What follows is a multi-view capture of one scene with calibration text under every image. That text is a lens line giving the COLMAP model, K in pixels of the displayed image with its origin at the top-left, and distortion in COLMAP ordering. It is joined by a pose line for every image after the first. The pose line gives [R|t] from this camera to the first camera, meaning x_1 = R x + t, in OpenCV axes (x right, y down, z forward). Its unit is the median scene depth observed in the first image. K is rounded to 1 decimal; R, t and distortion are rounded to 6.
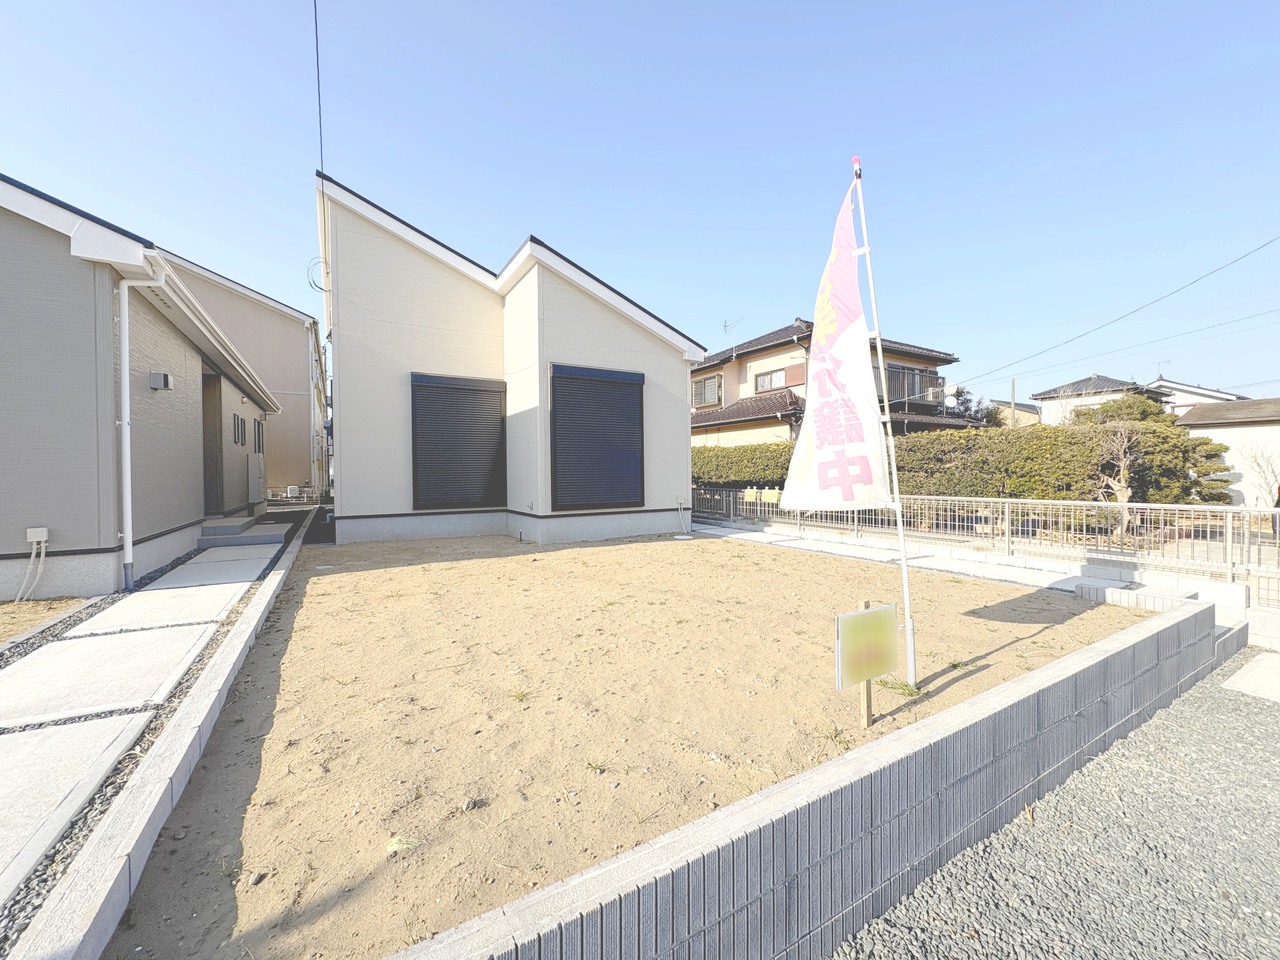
lens RADIAL K [[508.6, 0, 640.4], [0, 508.6, 476.2], [0, 0, 1]] dist [0.001623, -0.000494]
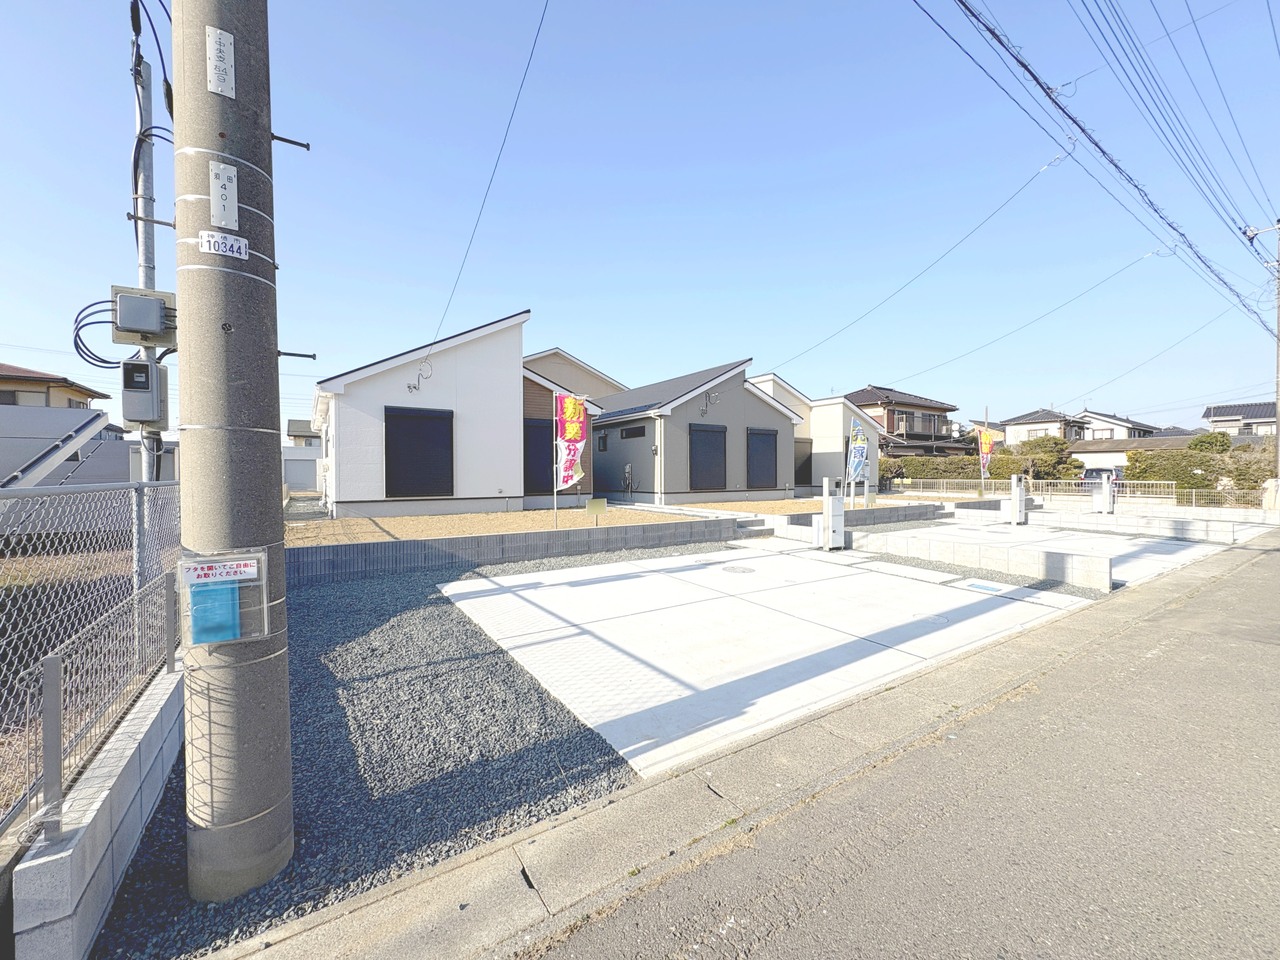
lens RADIAL K [[508.6, 0, 640.4], [0, 508.6, 476.2], [0, 0, 1]] dist [0.001623, -0.000494]
pose [[0.999151, 0.005639, 0.040802, -0.600182], [-0.005540, 0.999981, -0.002537, 0.012096], [-0.040815, 0.002309, 0.999164, -0.781223]]
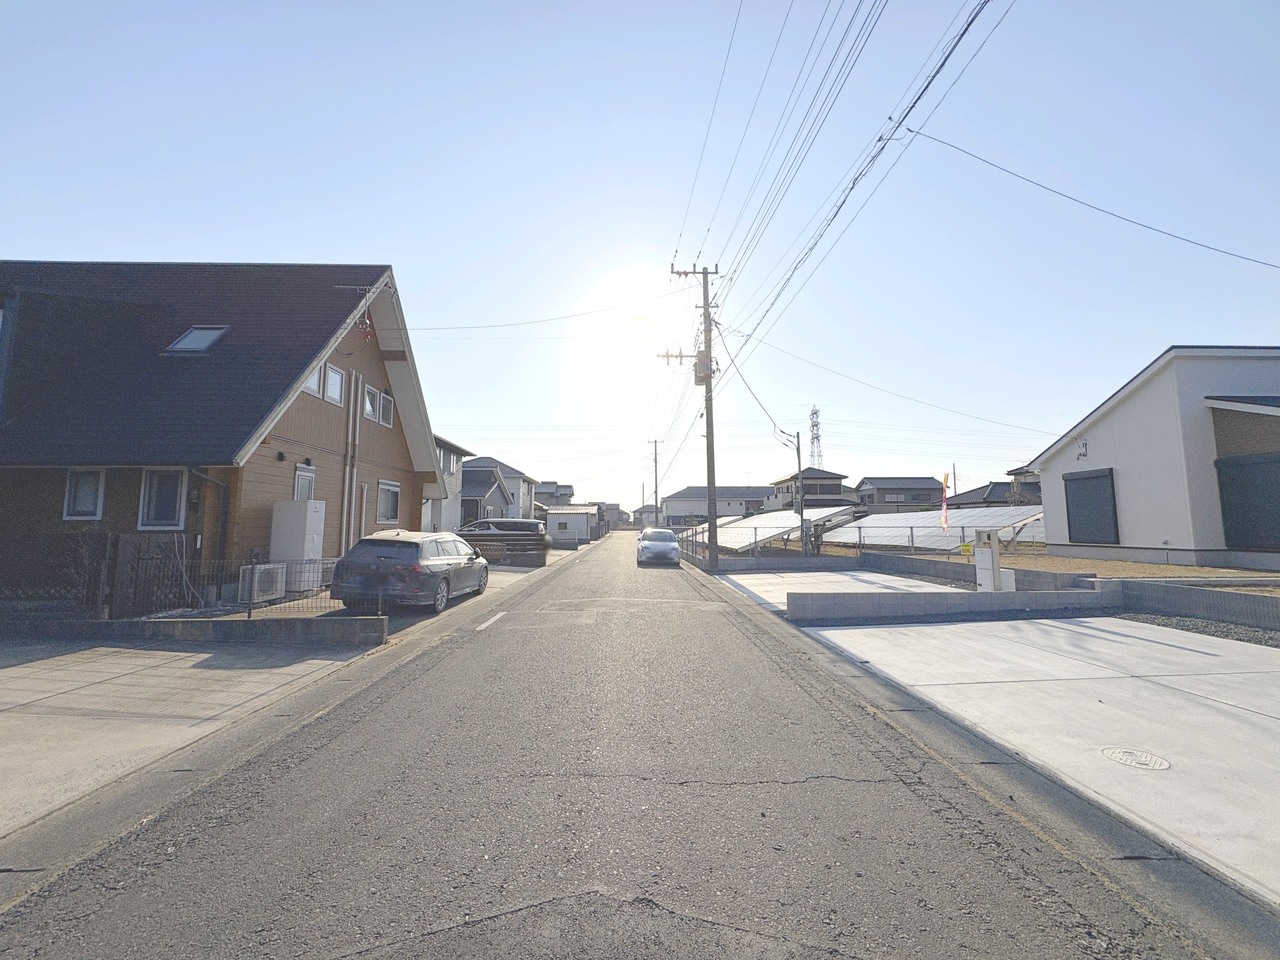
lens RADIAL K [[508.6, 0, 640.4], [0, 508.6, 476.2], [0, 0, 1]] dist [0.001623, -0.000494]
pose [[-0.488198, -0.076086, -0.869410, 0.196441], [0.000959, 0.996145, -0.087716, 0.002975], [0.872732, -0.043657, -0.486243, -0.332952]]
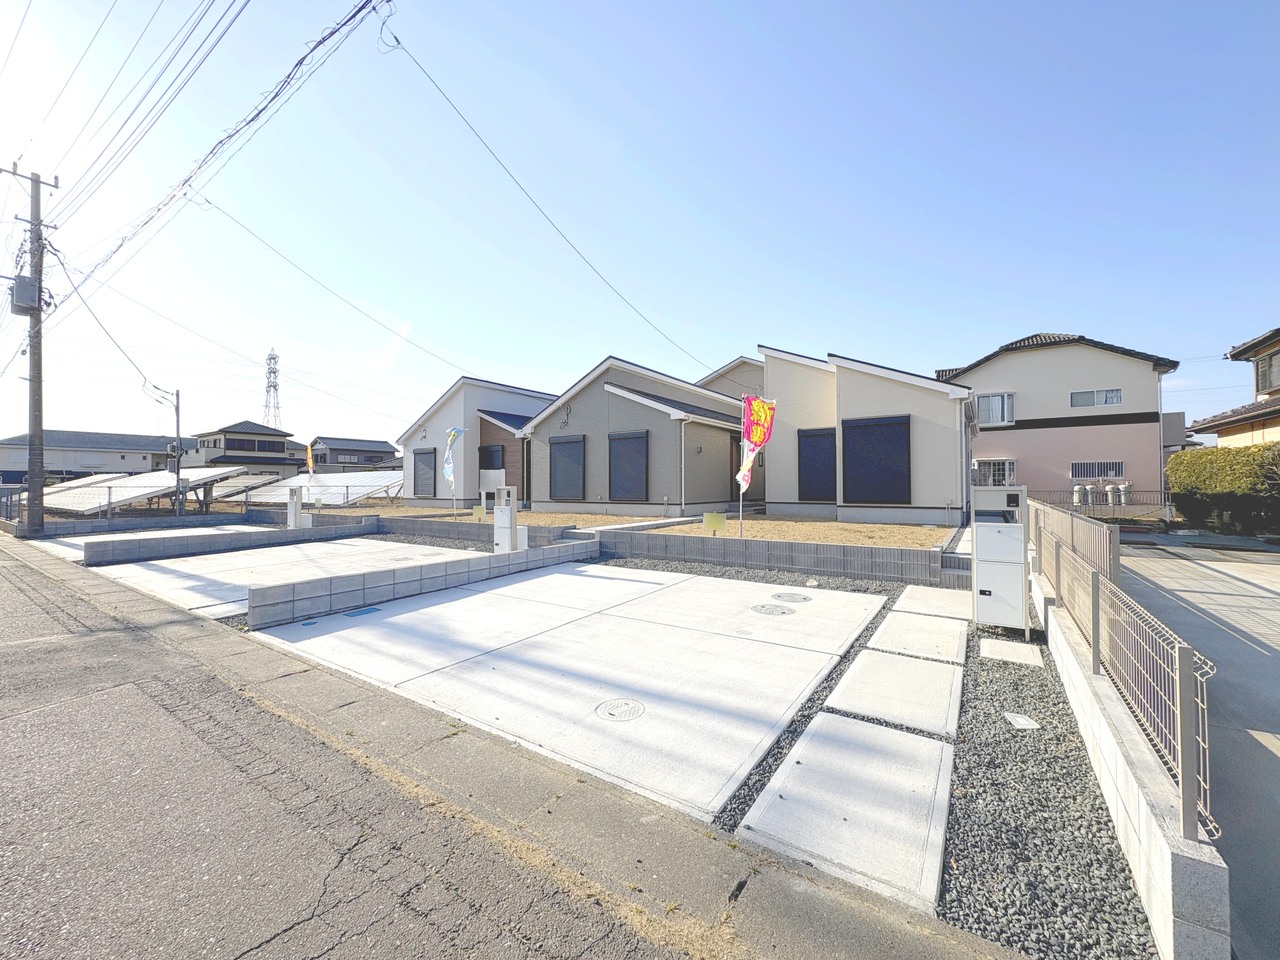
lens RADIAL K [[508.6, 0, 640.4], [0, 508.6, 476.2], [0, 0, 1]] dist [0.001623, -0.000494]
pose [[0.421264, -0.008516, -0.906898, 0.444689], [-0.007682, 0.999887, -0.012958, 0.001297], [0.906906, 0.012425, 0.421150, -0.149930]]
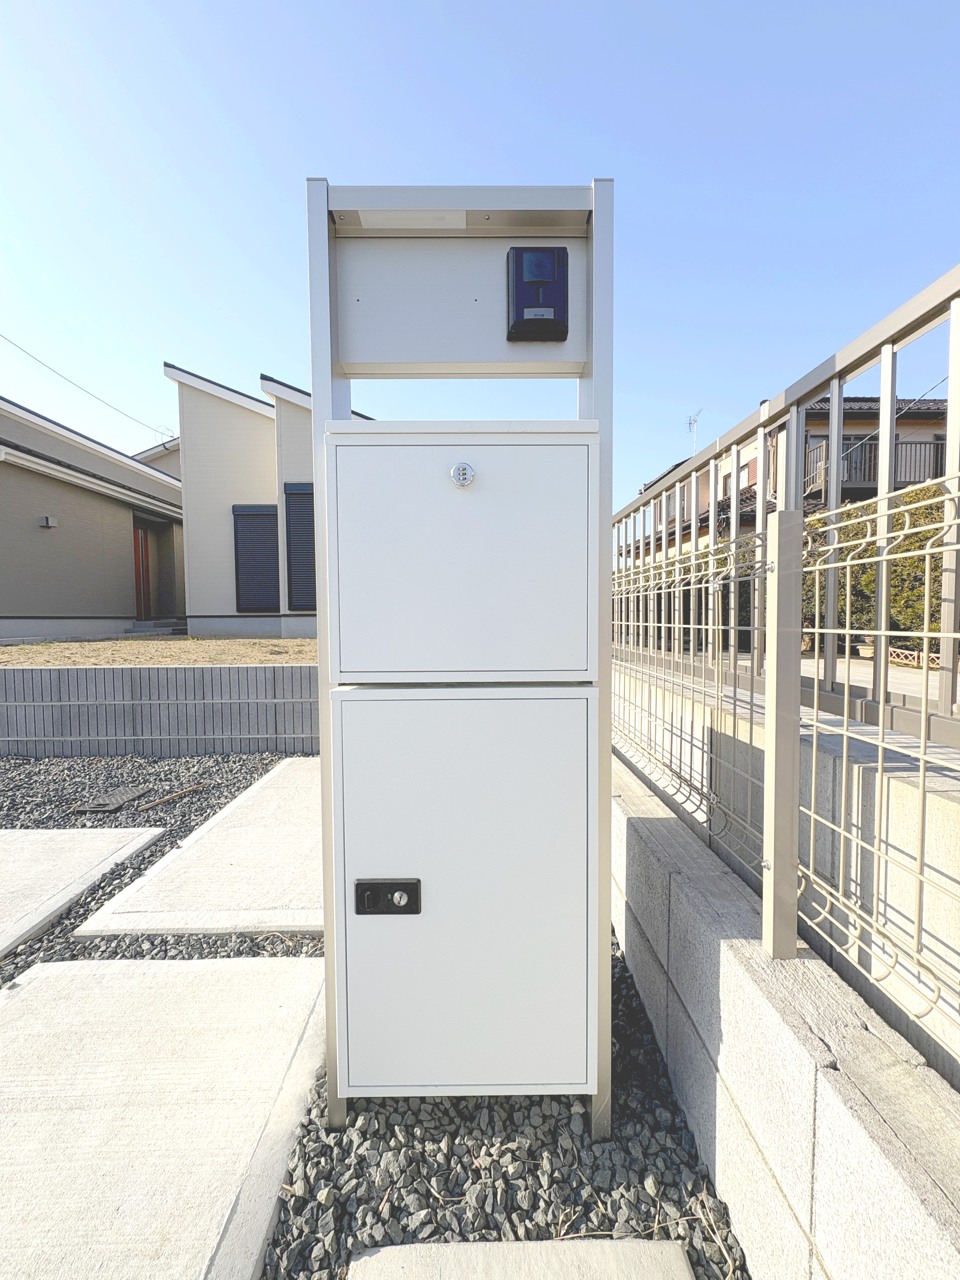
lens RADIAL K [[508.6, 0, 480.0], [0, 508.6, 640.0], [0, 0, 1]] dist [0.001623, -0.000494]
pose [[0.865856, 0.025770, -0.499630, 0.312984], [-0.006052, 0.999139, 0.041045, 0.033661], [0.500257, -0.032515, 0.865266, 0.081128]]
